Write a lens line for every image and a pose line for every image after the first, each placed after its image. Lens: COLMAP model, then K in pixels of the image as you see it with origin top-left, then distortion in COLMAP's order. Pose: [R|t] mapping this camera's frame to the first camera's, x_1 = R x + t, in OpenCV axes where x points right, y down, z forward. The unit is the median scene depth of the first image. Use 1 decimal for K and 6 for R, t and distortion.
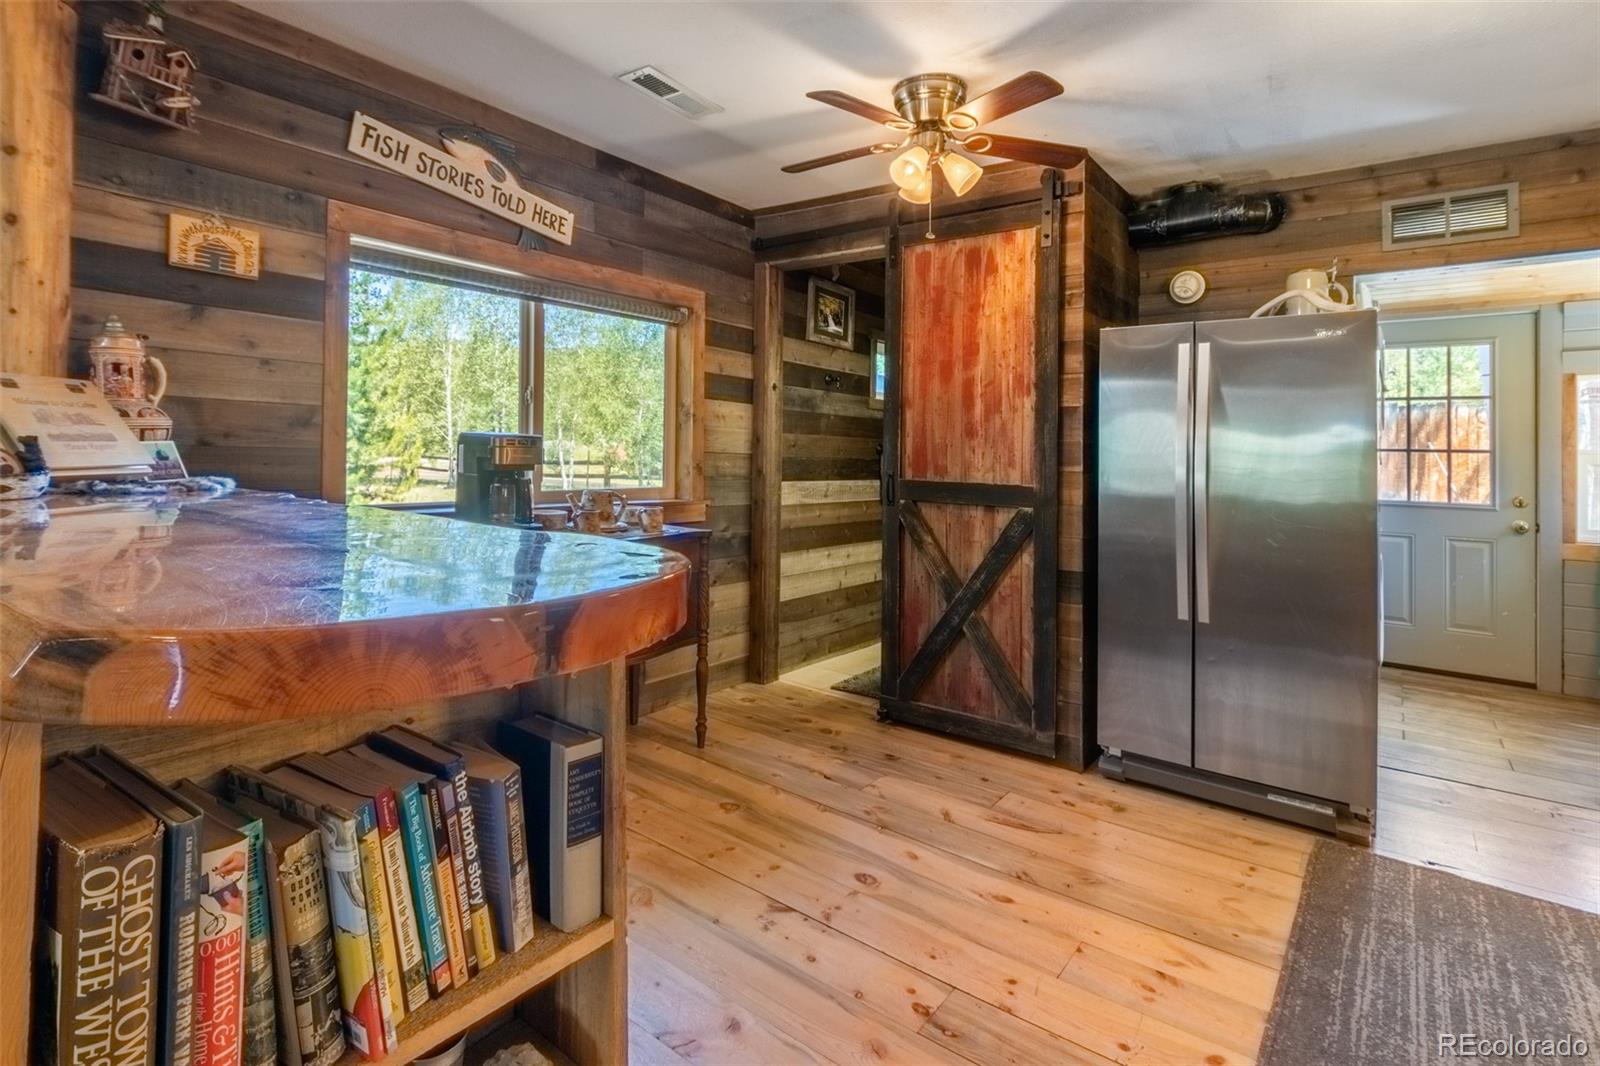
lens RADIAL K [[770.4, 0, 808.7], [0, 770.4, 431.7], [0, 0, 1]] dist [-0.004081, -0.000995]
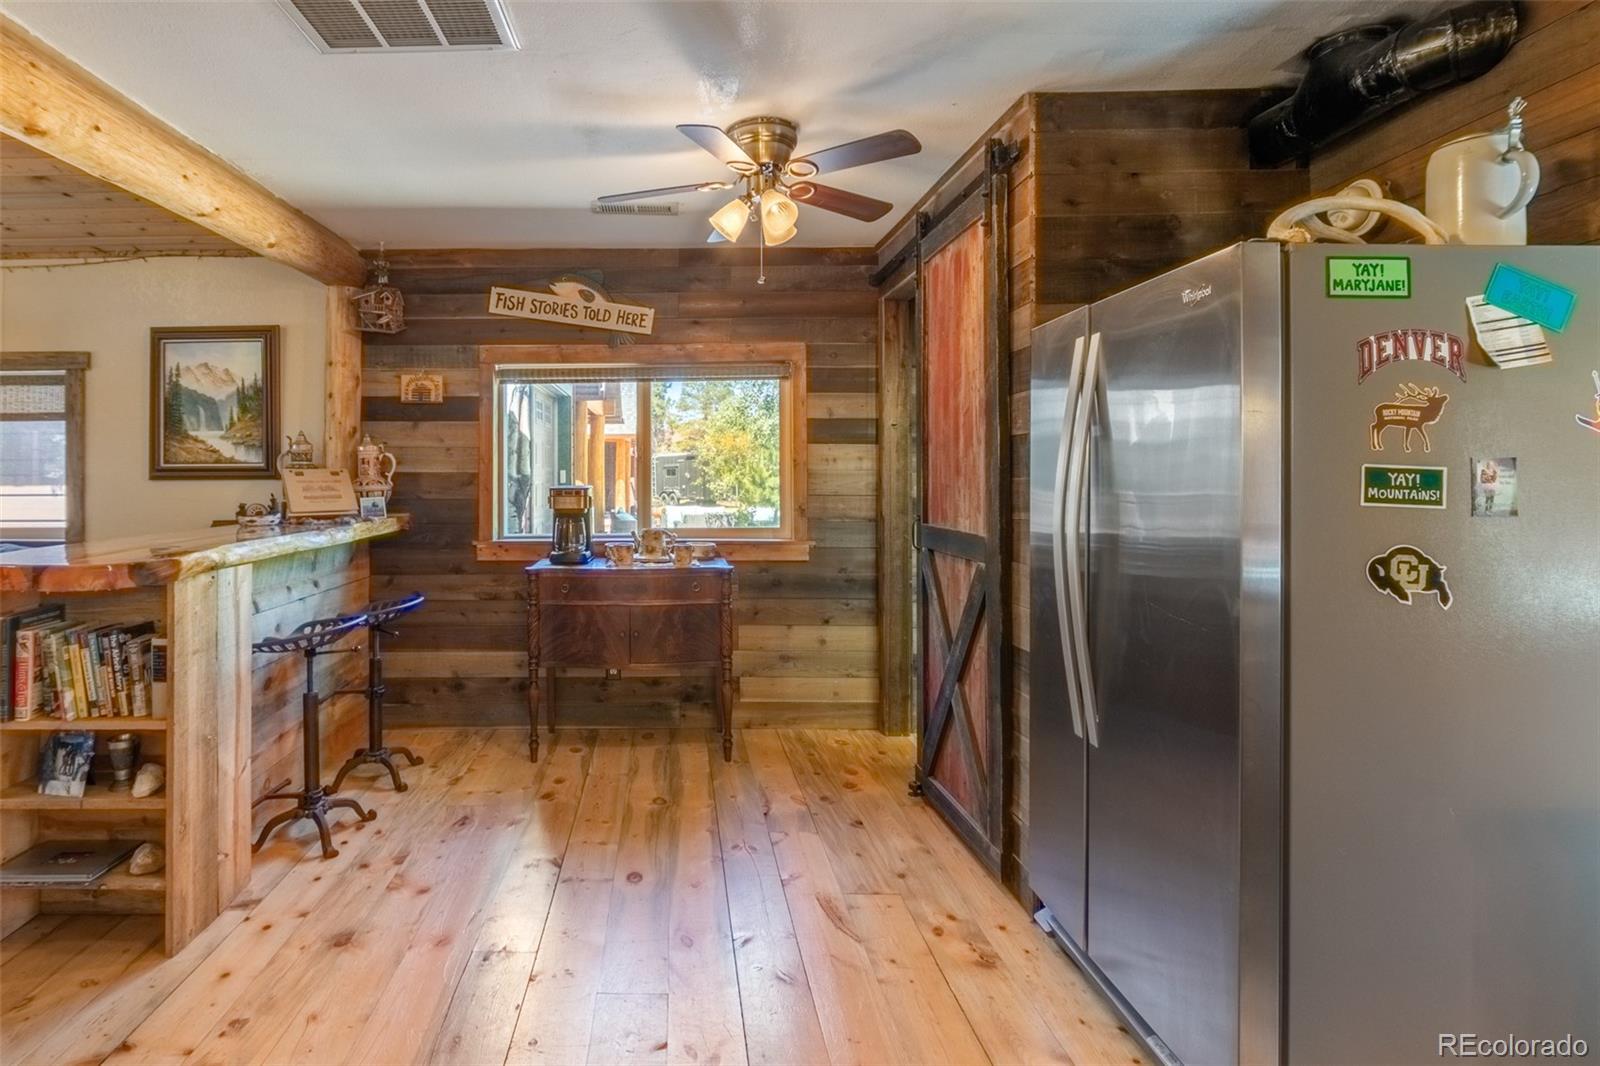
lens RADIAL K [[806.6, 0, 667.0], [0, 806.6, 435.1], [0, 0, 1]] dist [-0.009043, -0.003025]
pose [[0.594958, -0.061116, -0.801430, 0.891532], [0.038809, 0.998126, -0.047306, -0.014146], [0.802819, -0.002957, 0.596215, 0.266488]]
